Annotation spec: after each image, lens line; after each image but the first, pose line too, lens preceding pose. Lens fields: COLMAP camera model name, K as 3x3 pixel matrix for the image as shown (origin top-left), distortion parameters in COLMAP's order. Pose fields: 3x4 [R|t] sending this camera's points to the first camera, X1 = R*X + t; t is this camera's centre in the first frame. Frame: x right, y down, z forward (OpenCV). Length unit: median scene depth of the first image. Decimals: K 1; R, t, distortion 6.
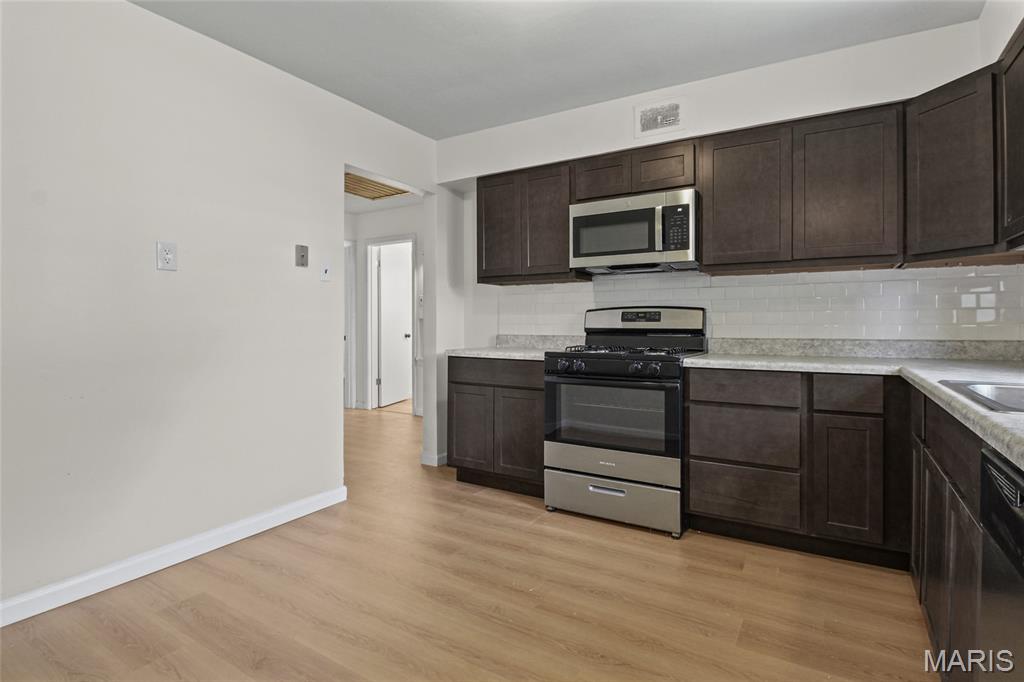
lens RADIAL K [[501.6, 0, 533.6], [0, 501.6, 327.0], [0, 0, 1]] dist [0.017220, 0.000563]
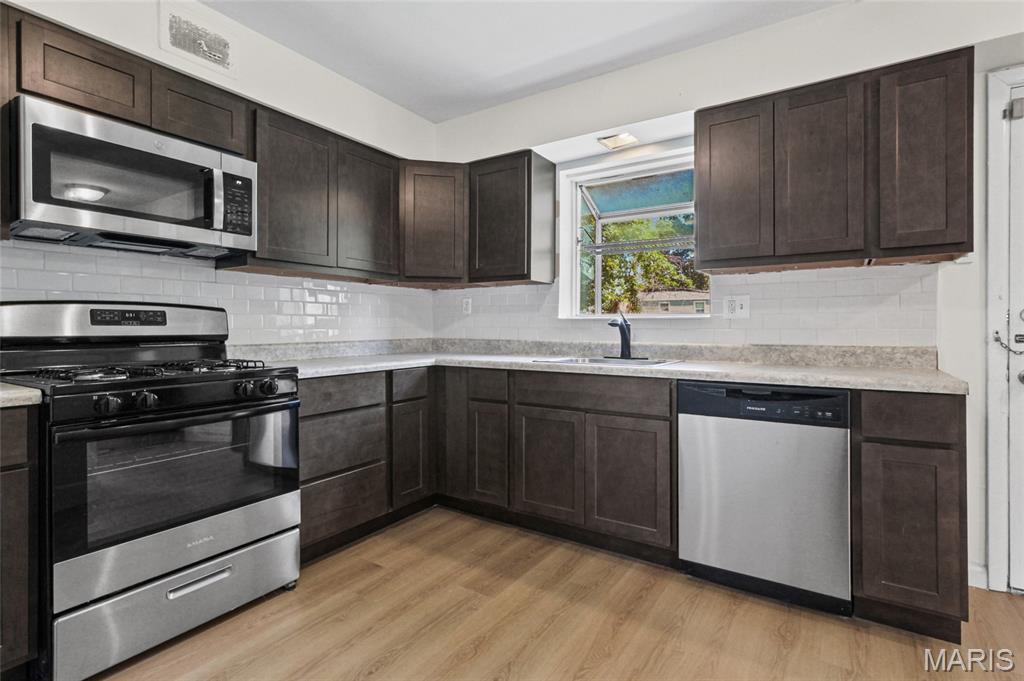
lens RADIAL K [[501.6, 0, 511.7], [0, 501.6, 333.6], [0, 0, 1]] dist [0.017220, 0.000563]
pose [[0.068754, -0.011945, 0.997562, -0.502709], [0.011216, 0.999874, 0.011200, -0.002064], [-0.997571, 0.010419, 0.068879, 0.568780]]
